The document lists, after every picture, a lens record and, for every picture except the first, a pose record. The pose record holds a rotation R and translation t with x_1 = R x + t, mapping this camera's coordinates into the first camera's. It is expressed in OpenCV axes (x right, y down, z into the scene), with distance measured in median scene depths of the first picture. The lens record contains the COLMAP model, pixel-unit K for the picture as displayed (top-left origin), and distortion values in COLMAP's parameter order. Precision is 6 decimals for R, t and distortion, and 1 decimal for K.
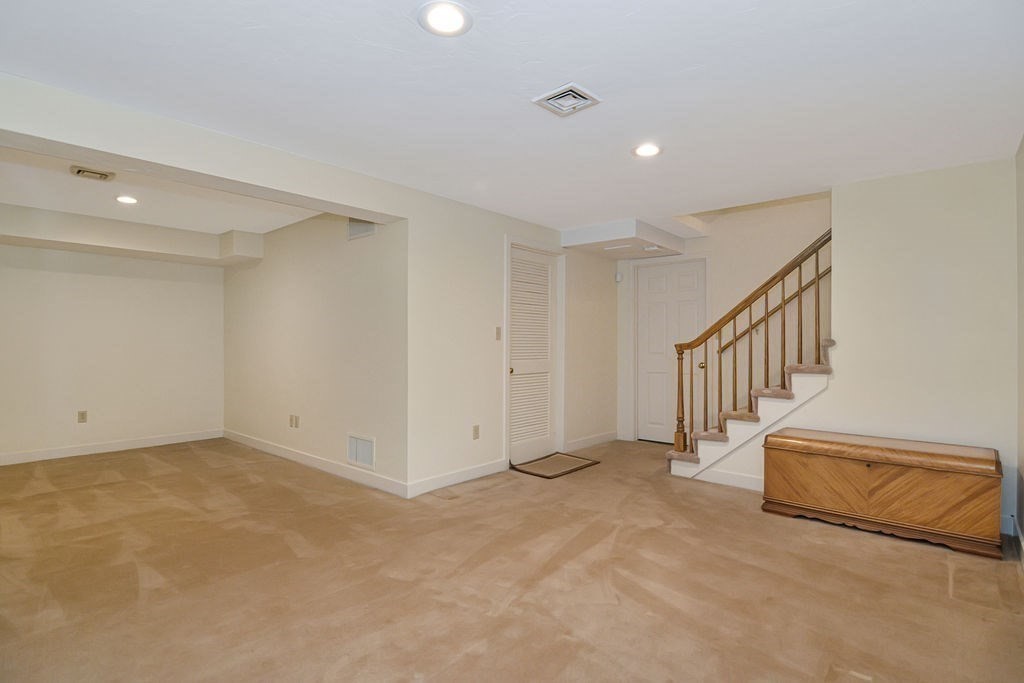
lens RADIAL K [[521.2, 0, 510.4], [0, 521.2, 347.2], [0, 0, 1]] dist [-0.004546, -0.001138]
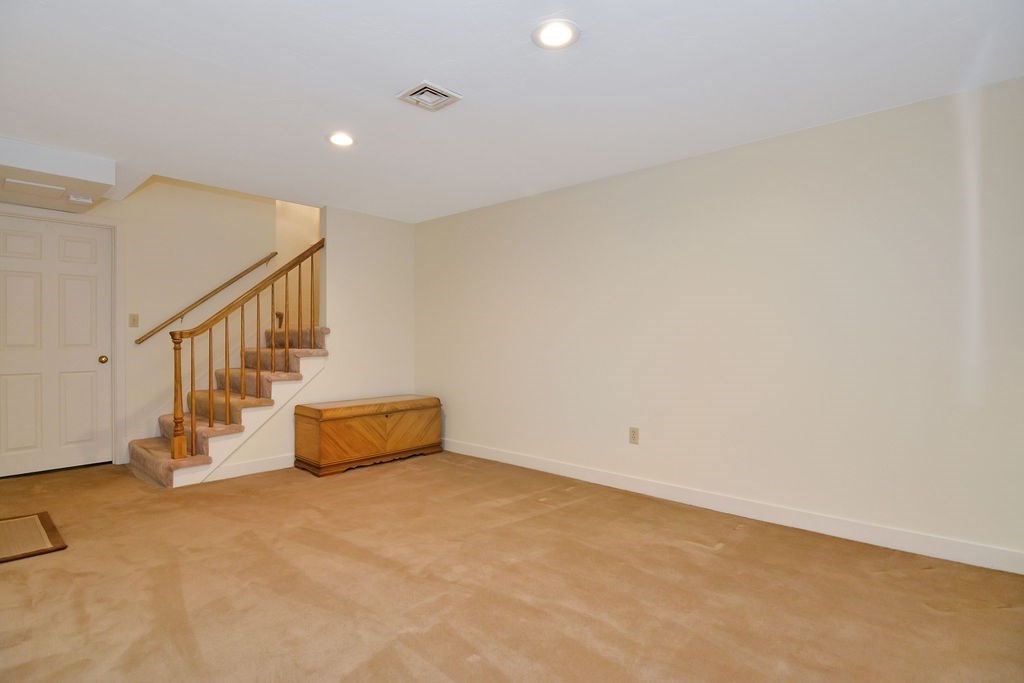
lens RADIAL K [[521.2, 0, 510.4], [0, 521.2, 347.2], [0, 0, 1]] dist [-0.004546, -0.001138]
pose [[0.008459, -0.027348, 0.999590, -0.625876], [0.008356, 0.999593, 0.027277, 0.000869], [-0.999929, 0.008122, 0.008684, 0.548055]]
